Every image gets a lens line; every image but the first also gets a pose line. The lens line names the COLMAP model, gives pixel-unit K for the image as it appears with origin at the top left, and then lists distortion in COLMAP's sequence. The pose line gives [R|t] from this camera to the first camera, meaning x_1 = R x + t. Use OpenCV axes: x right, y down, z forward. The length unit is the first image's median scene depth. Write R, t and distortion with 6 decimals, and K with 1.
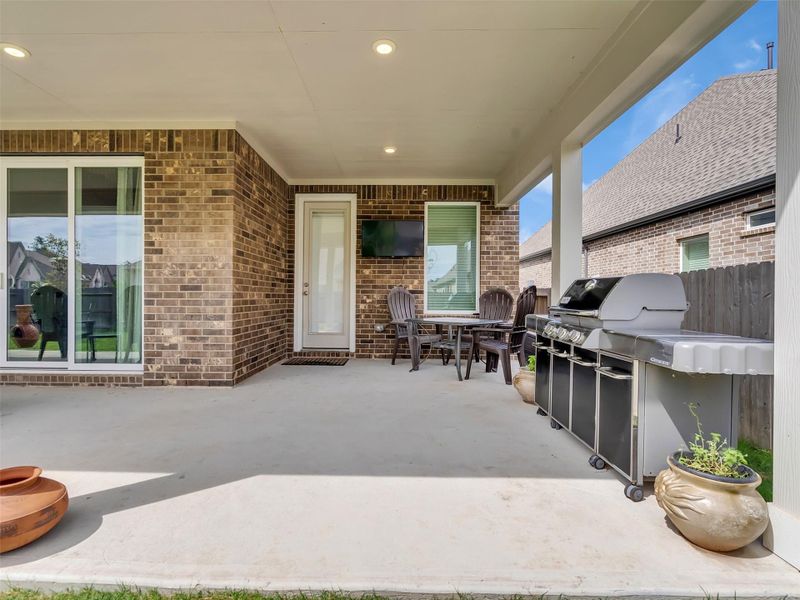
lens RADIAL K [[407.6, 0, 392.5], [0, 407.6, 299.0], [0, 0, 1]] dist [-0.002310, 0.000963]
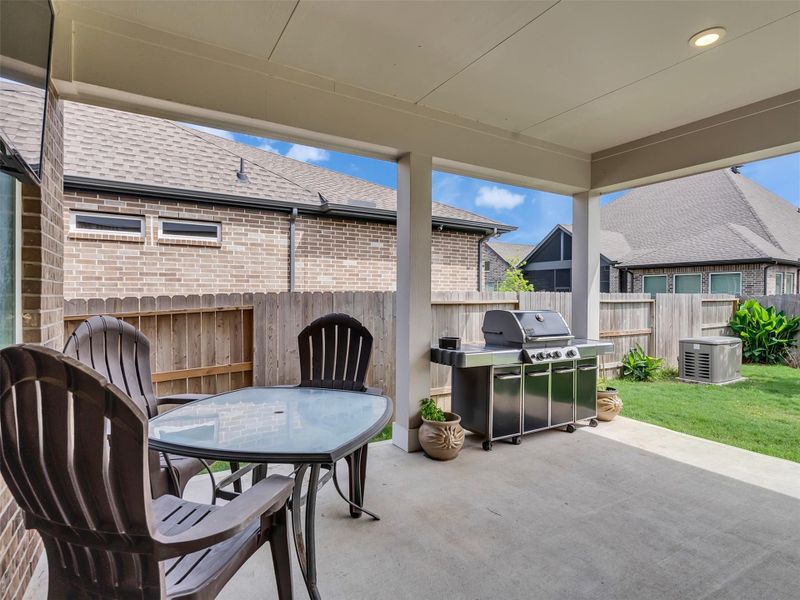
lens RADIAL K [[407.6, 0, 392.5], [0, 407.6, 299.0], [0, 0, 1]] dist [-0.002310, 0.000963]
pose [[-0.493509, -0.016675, 0.869581, -0.289198], [-0.003057, 0.999843, 0.017437, -0.070221], [-0.869735, 0.005947, -0.493483, 1.320740]]
